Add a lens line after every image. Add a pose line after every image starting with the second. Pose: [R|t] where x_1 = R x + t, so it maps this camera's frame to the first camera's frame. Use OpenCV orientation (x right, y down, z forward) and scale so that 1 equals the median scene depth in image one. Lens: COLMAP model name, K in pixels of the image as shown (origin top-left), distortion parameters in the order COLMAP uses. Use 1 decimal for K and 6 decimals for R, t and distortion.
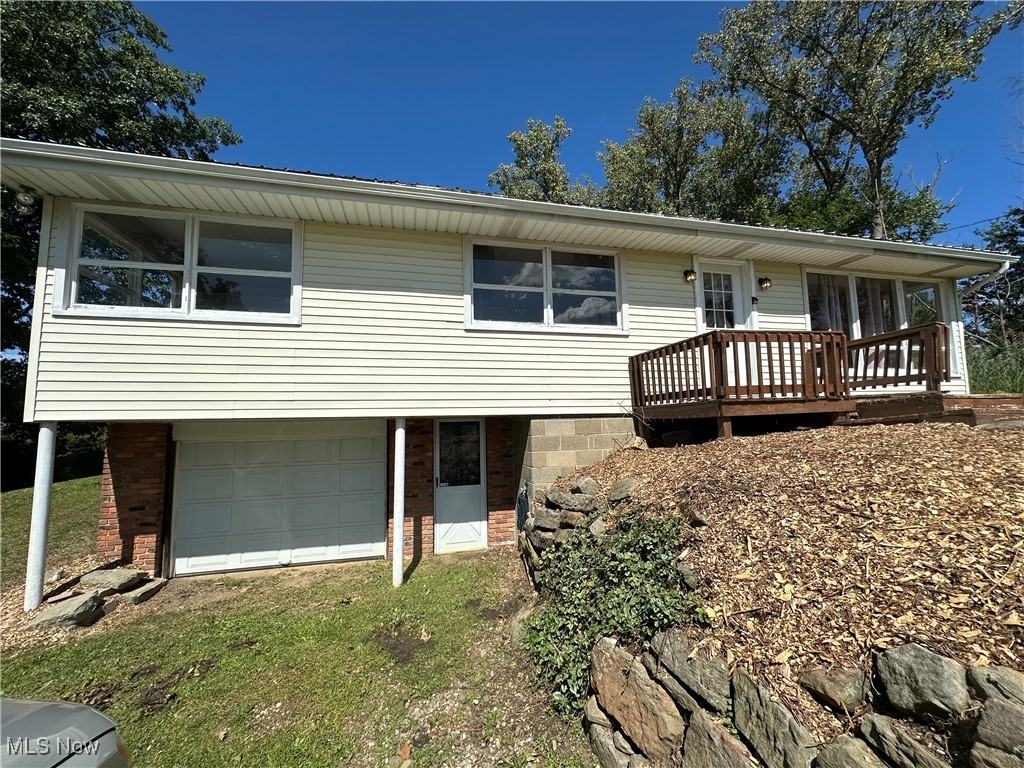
lens RADIAL K [[408.1, 0, 514.0], [0, 408.1, 383.3], [0, 0, 1]] dist [-0.002463, 0.000679]
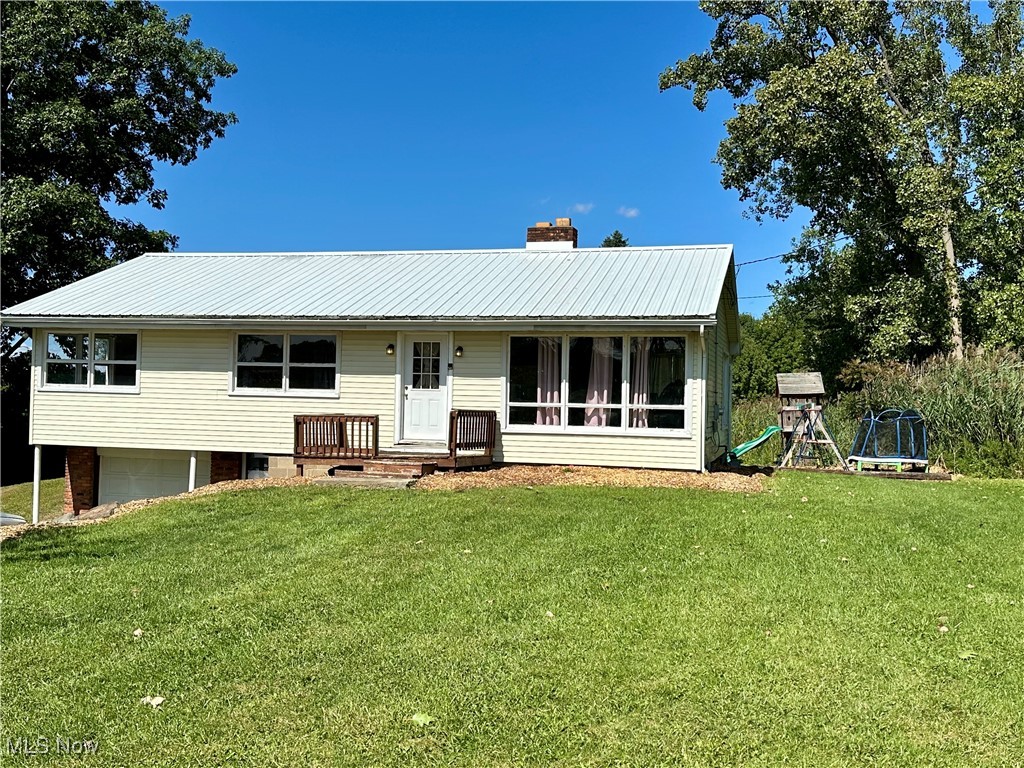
lens RADIAL K [[1037.8, 0, 518.9], [0, 1037.8, 378.8], [0, 0, 1]] dist [0.067802, 0.000000]
pose [[0.877431, 0.030650, -0.478723, 2.624935], [0.004259, 0.997420, 0.071666, -0.455382], [0.479684, -0.064921, 0.875036, -1.831518]]
